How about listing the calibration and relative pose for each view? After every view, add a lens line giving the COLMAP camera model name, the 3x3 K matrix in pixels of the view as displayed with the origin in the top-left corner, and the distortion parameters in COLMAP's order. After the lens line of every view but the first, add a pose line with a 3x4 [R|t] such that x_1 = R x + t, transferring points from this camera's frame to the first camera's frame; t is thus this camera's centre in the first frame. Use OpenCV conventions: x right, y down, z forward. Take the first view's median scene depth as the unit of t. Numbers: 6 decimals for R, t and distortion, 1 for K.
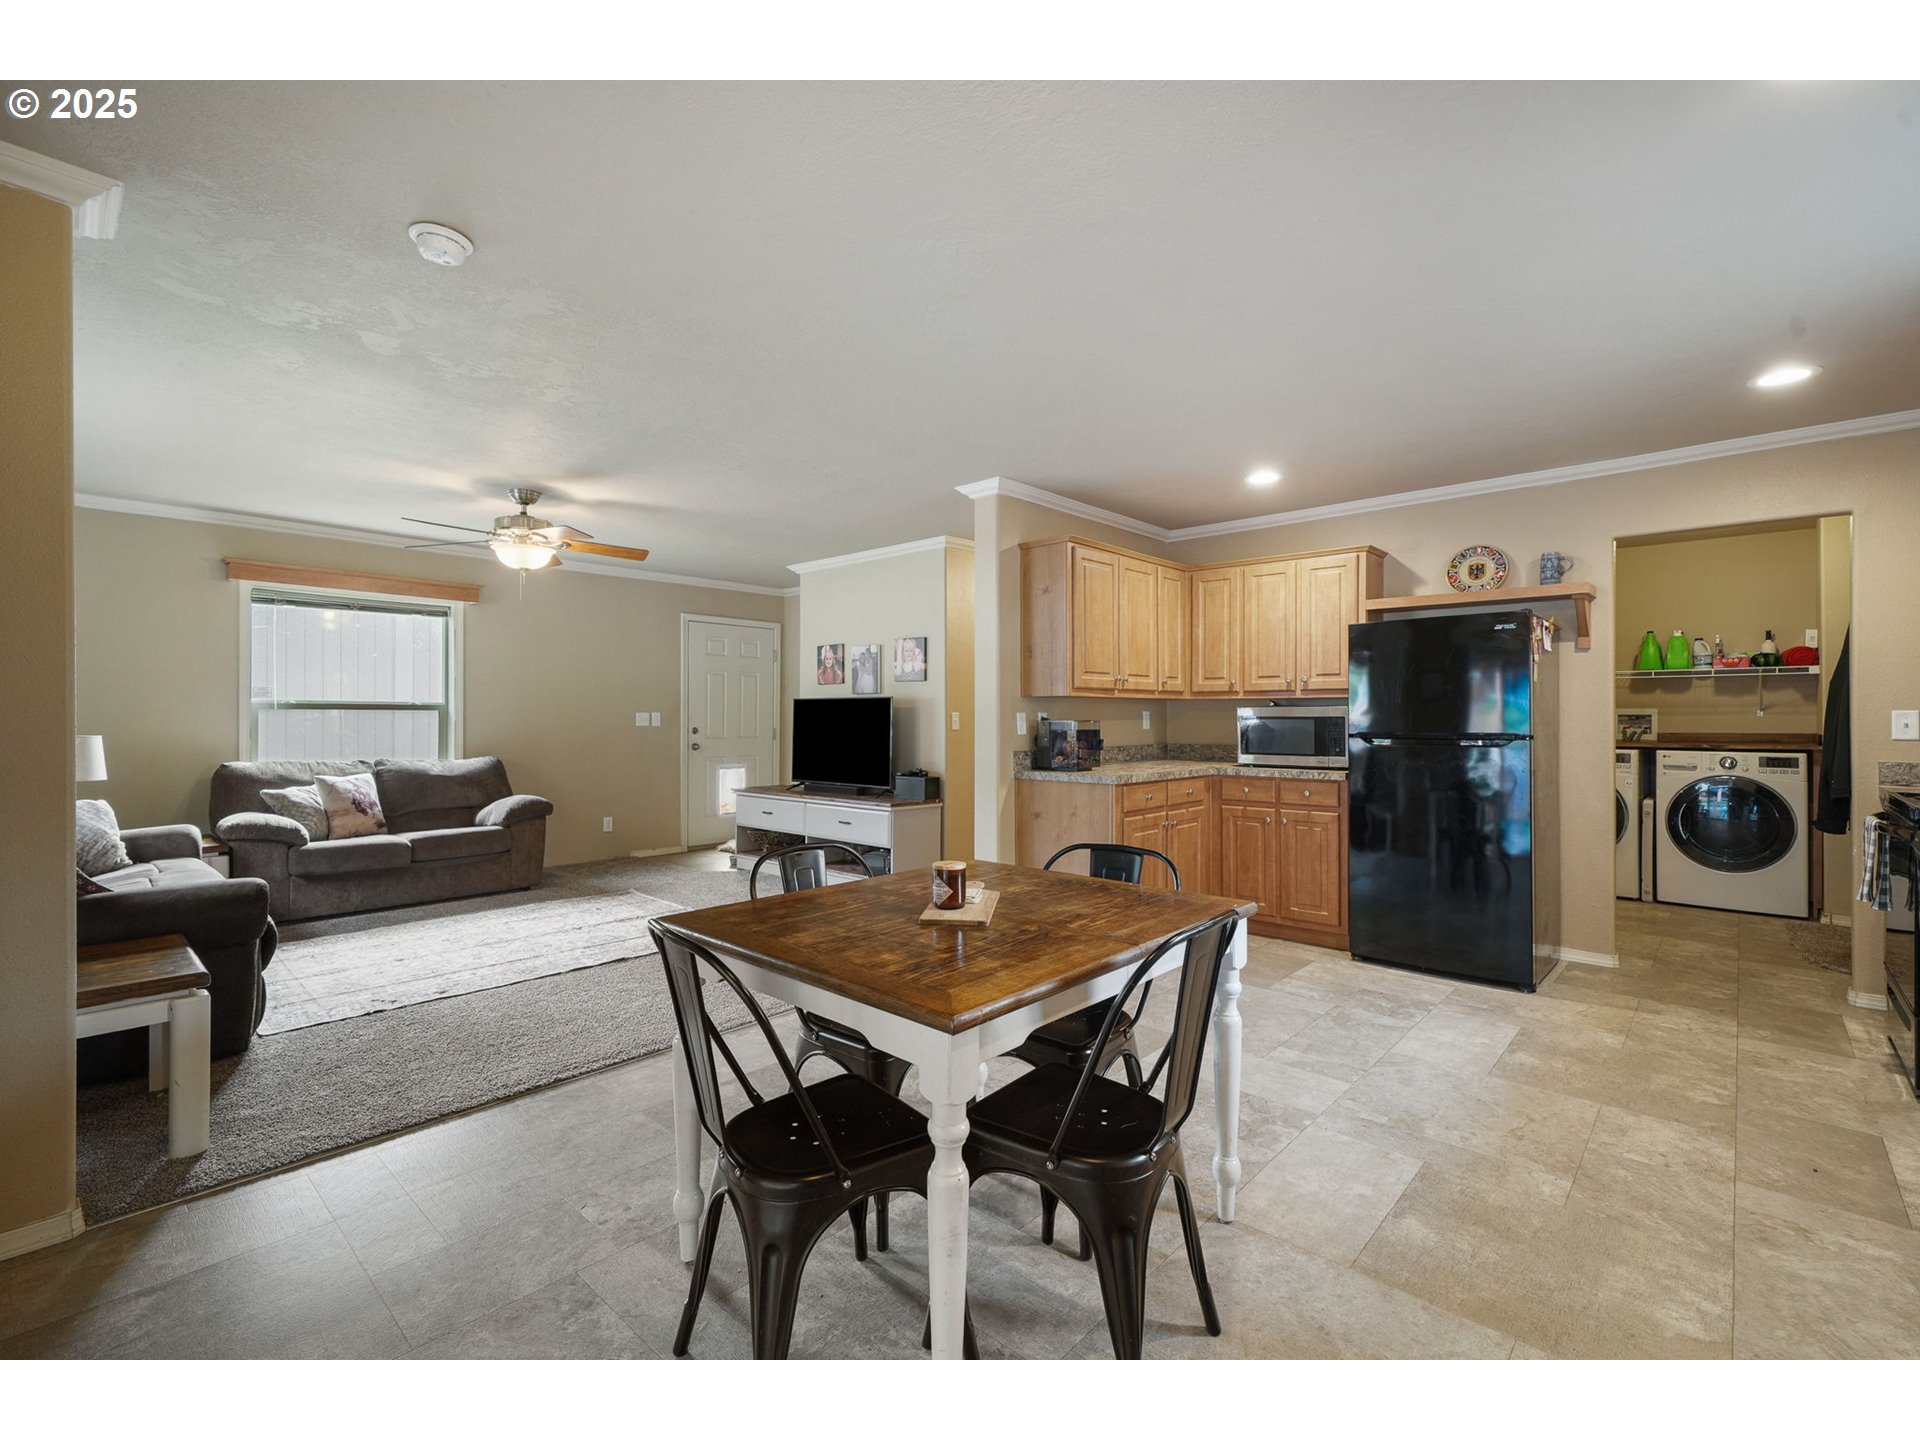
lens RADIAL K [[855.2, 0, 955.2], [0, 855.2, 711.6], [0, 0, 1]] dist [0.009799, -0.000426]
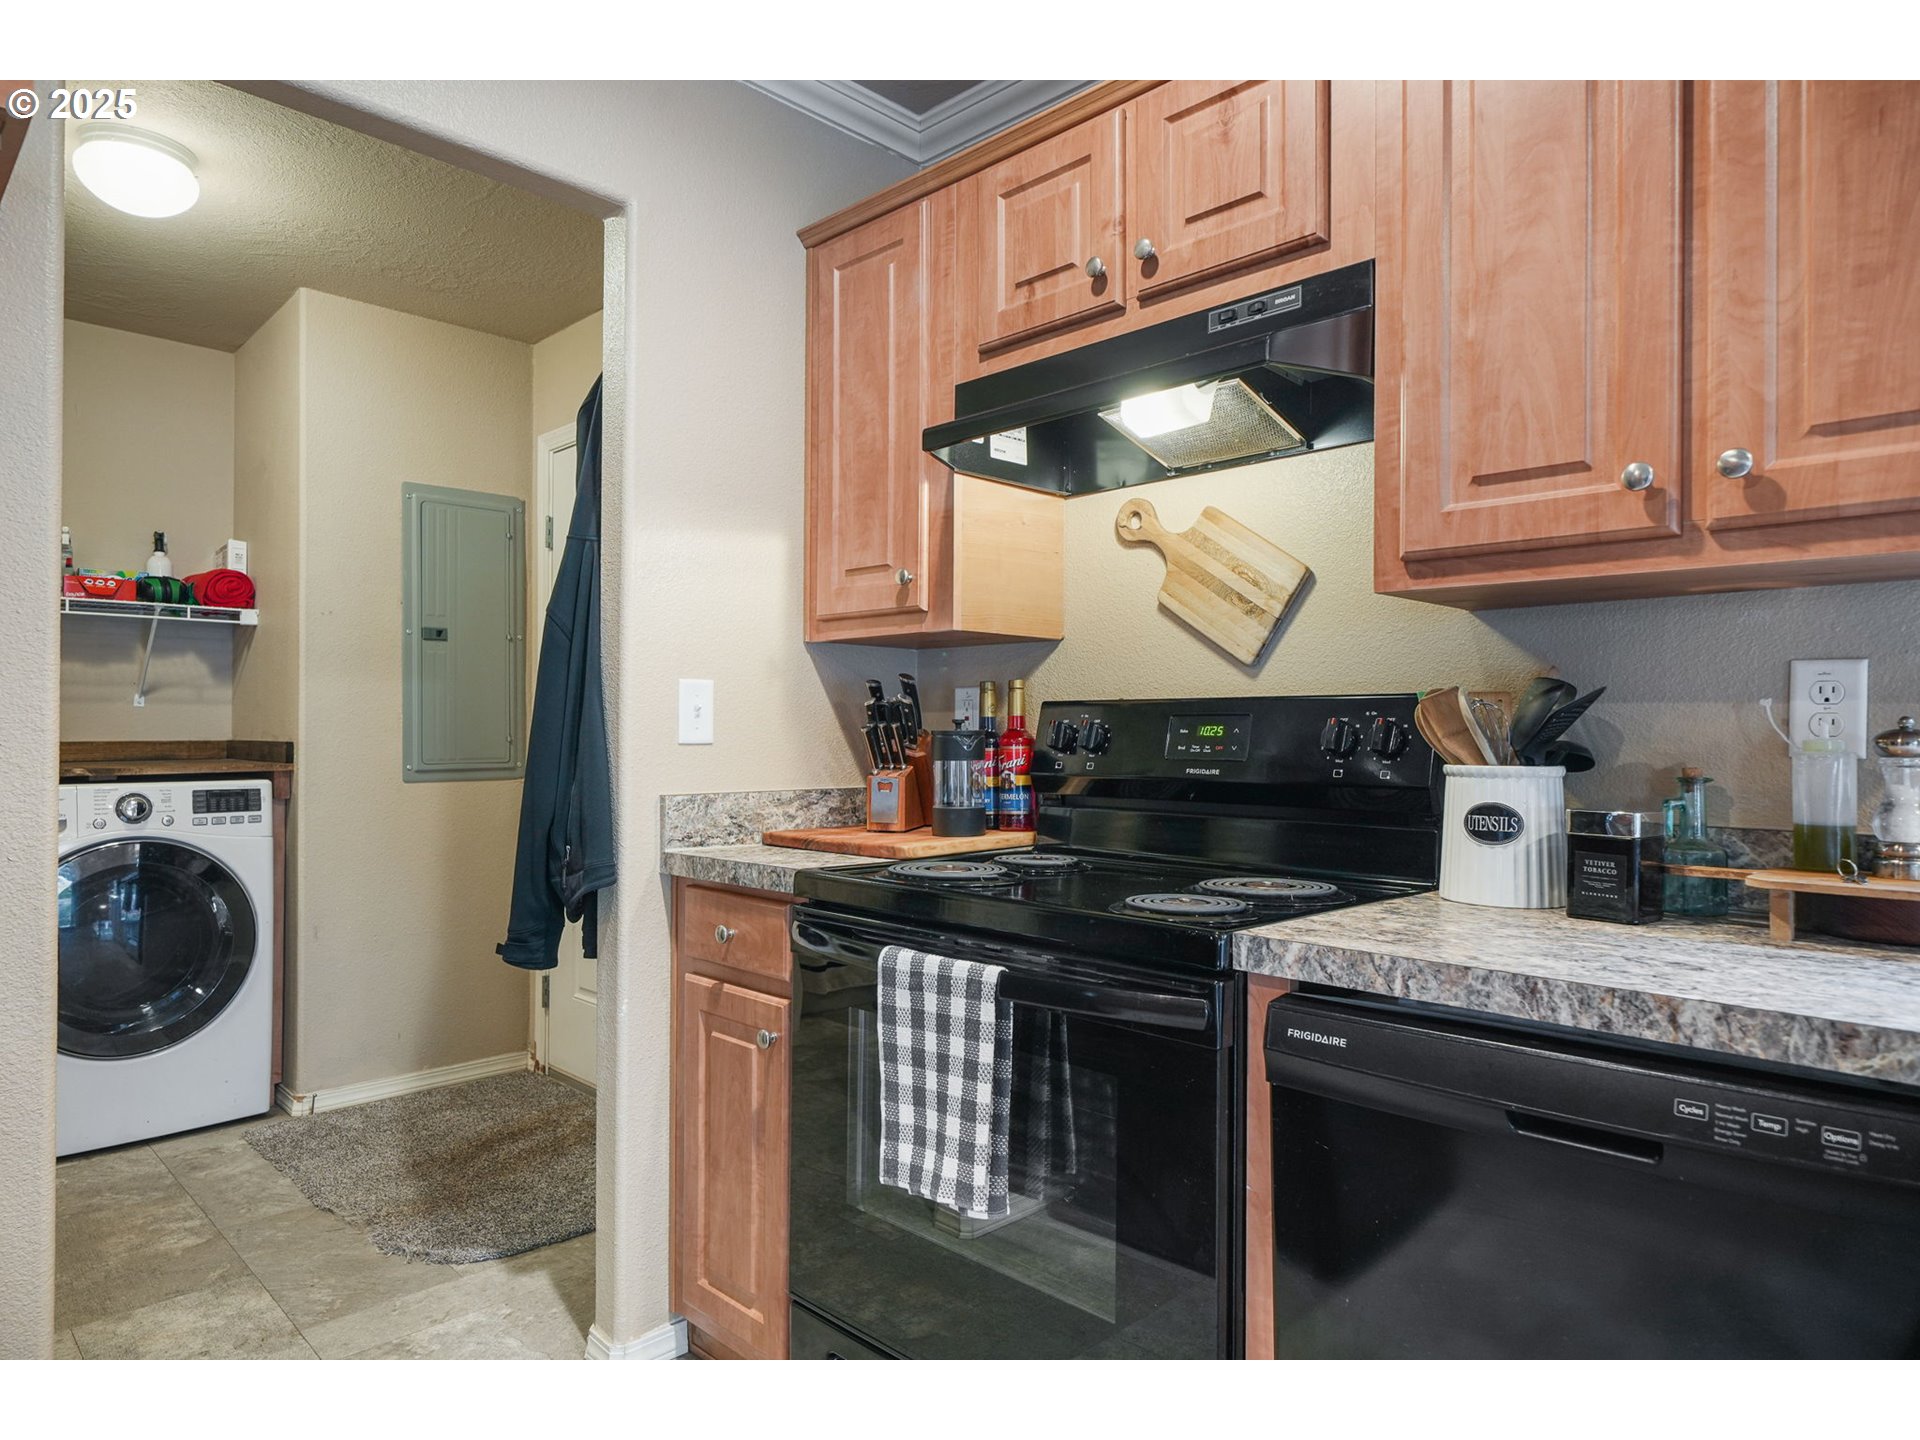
lens RADIAL K [[1144.2, 0, 955.8], [0, 1144.2, 724.1], [0, 0, 1]] dist [-0.002769, 0.000150]
pose [[0.042772, 0.006318, 0.999065, 0.371978], [-0.009334, 0.999939, -0.005924, 0.018304], [-0.999041, -0.009072, 0.042828, 0.620195]]
